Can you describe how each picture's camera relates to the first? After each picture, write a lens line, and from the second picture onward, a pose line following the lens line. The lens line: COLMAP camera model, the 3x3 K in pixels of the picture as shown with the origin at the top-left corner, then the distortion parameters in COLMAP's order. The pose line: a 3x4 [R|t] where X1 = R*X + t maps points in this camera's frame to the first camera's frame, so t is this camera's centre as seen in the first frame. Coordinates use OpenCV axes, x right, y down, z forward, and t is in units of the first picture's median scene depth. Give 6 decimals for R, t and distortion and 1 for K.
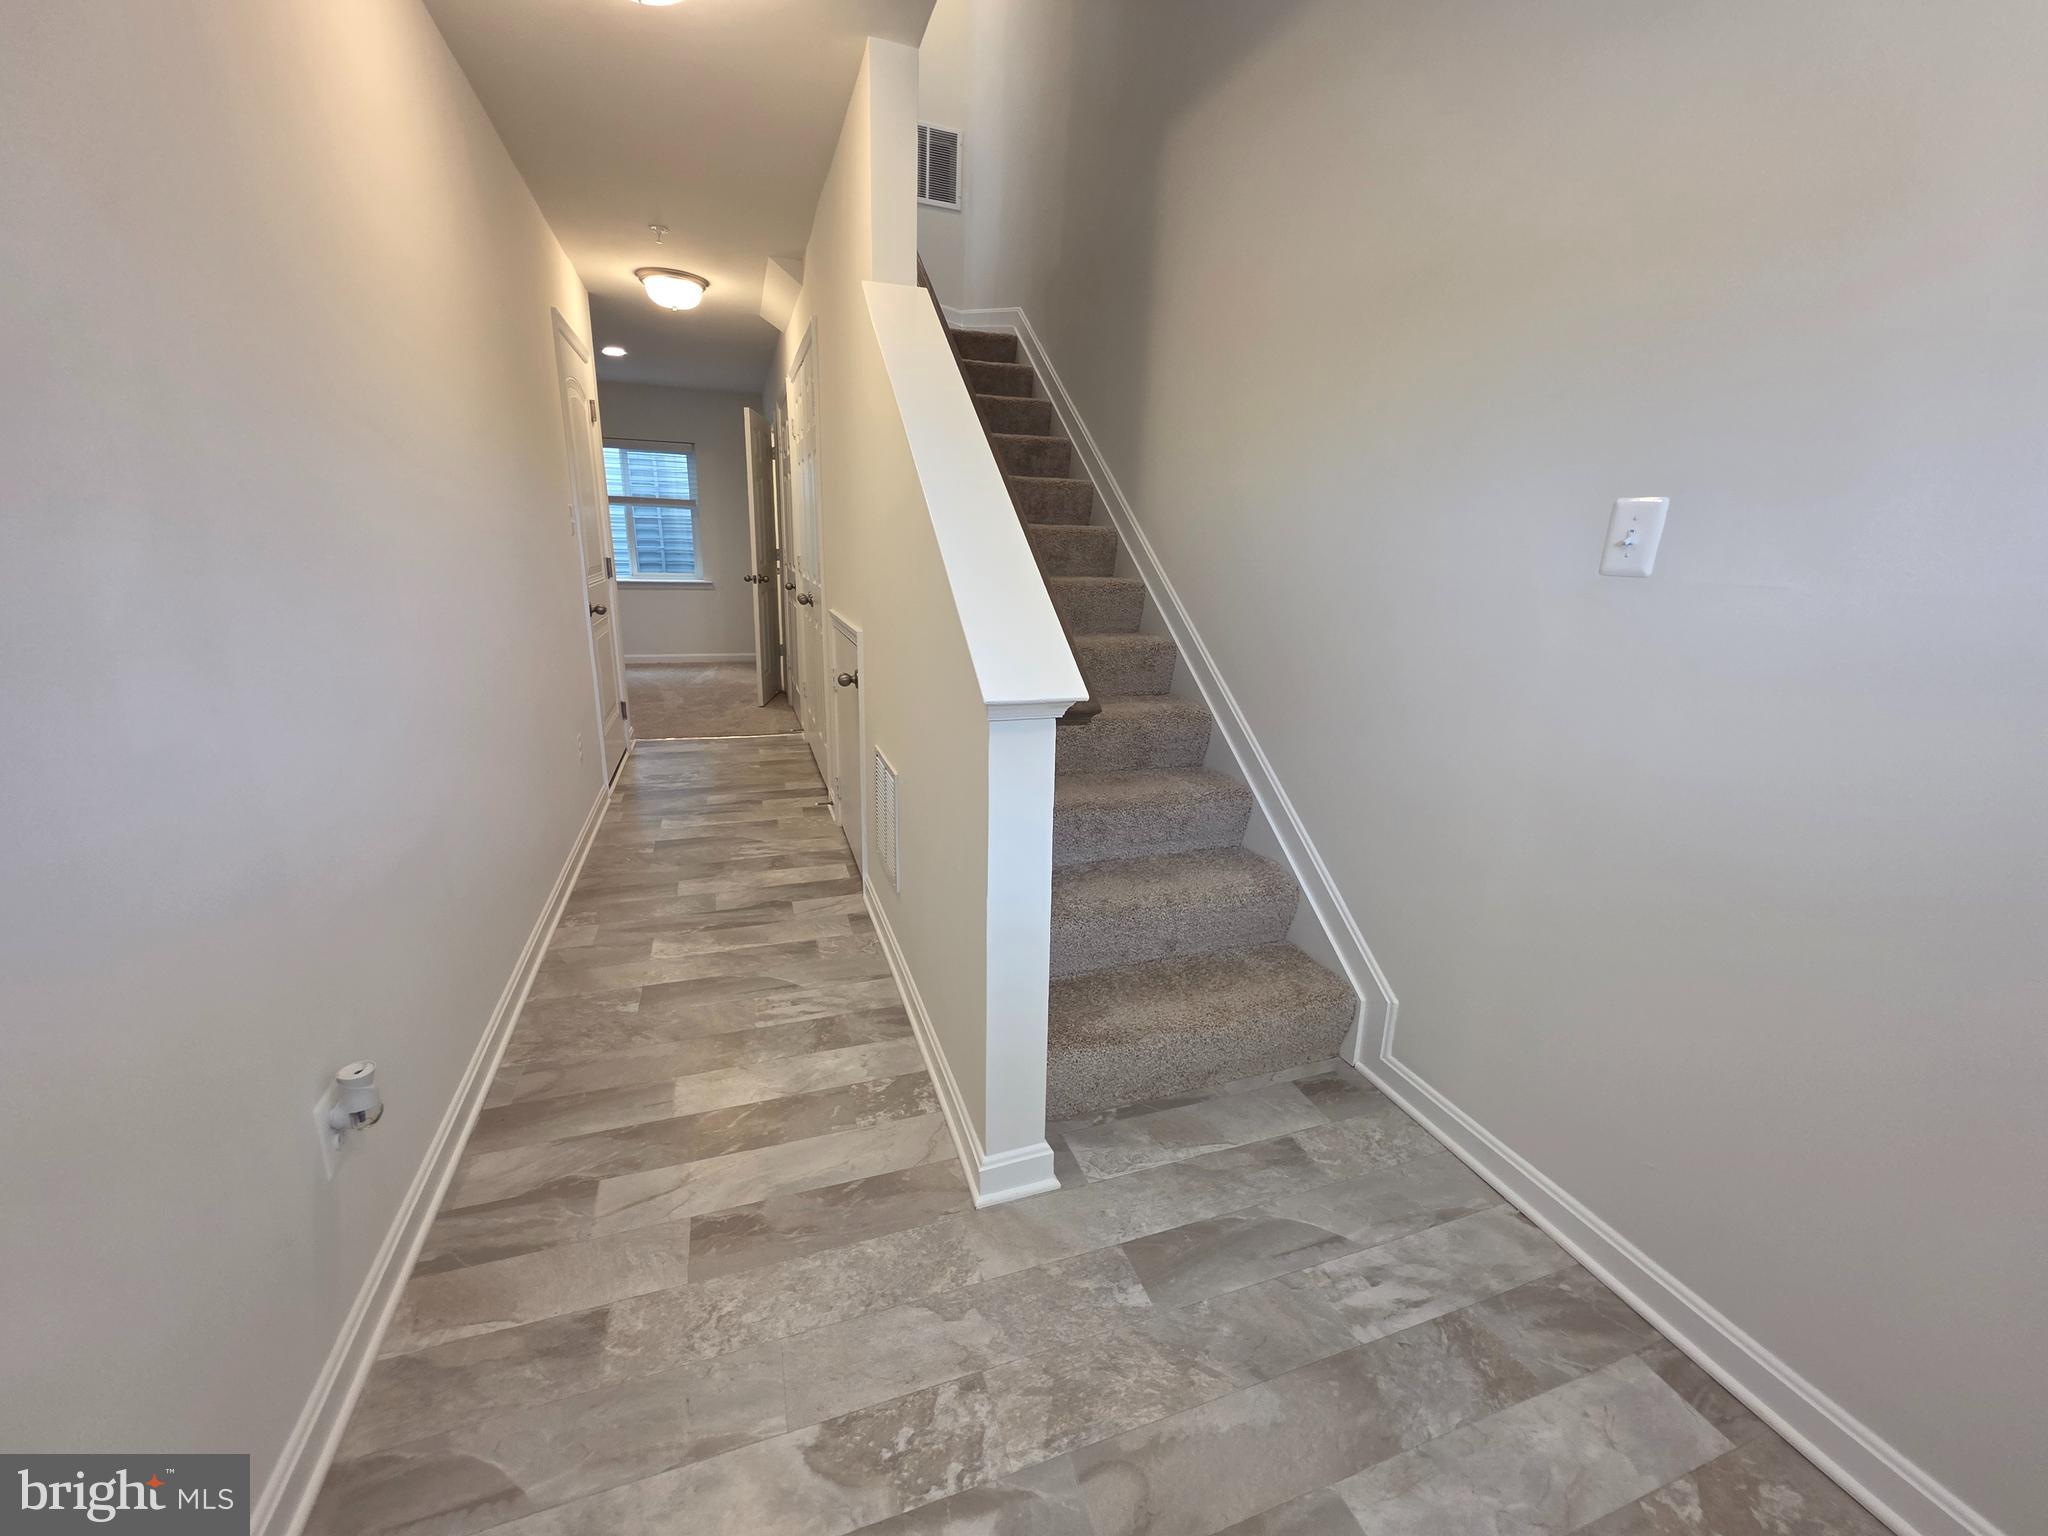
lens RADIAL K [[818.1, 0, 1029.8], [0, 818.1, 767.3], [0, 0, 1]] dist [0.004852, -0.000573]
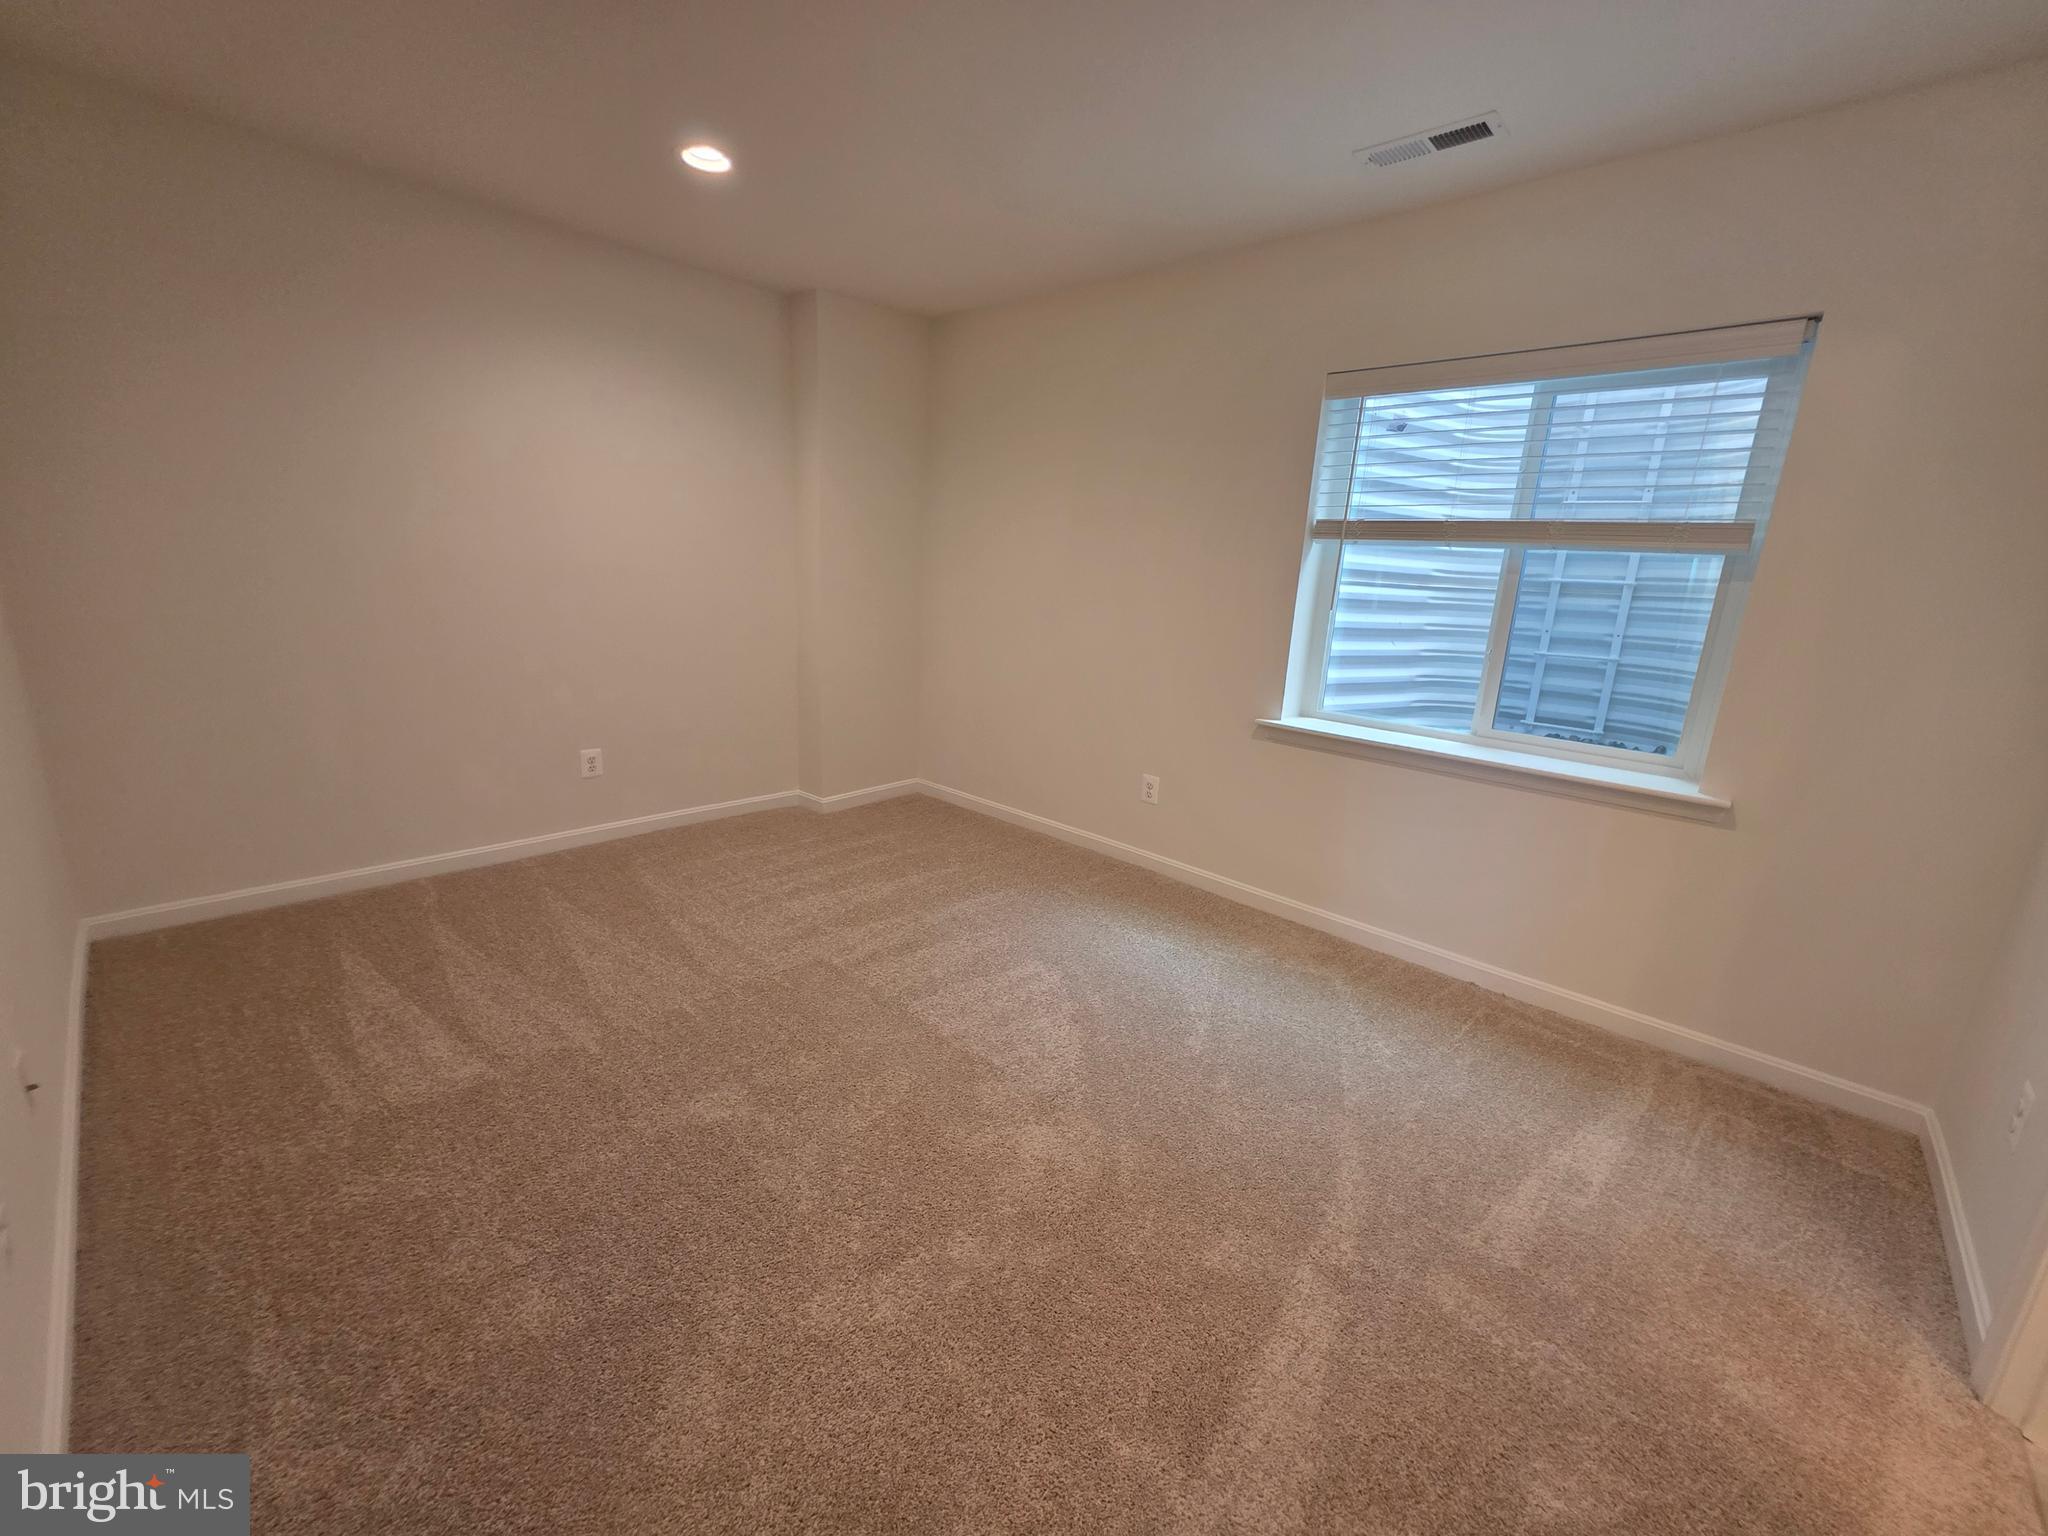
lens RADIAL K [[818.1, 0, 1029.8], [0, 818.1, 767.3], [0, 0, 1]] dist [0.004852, -0.000573]
pose [[0.464348, 0.191648, -0.864669, -0.255083], [-0.262769, 0.962158, 0.072143, -0.191918], [0.845774, 0.193709, 0.497135, 0.643889]]
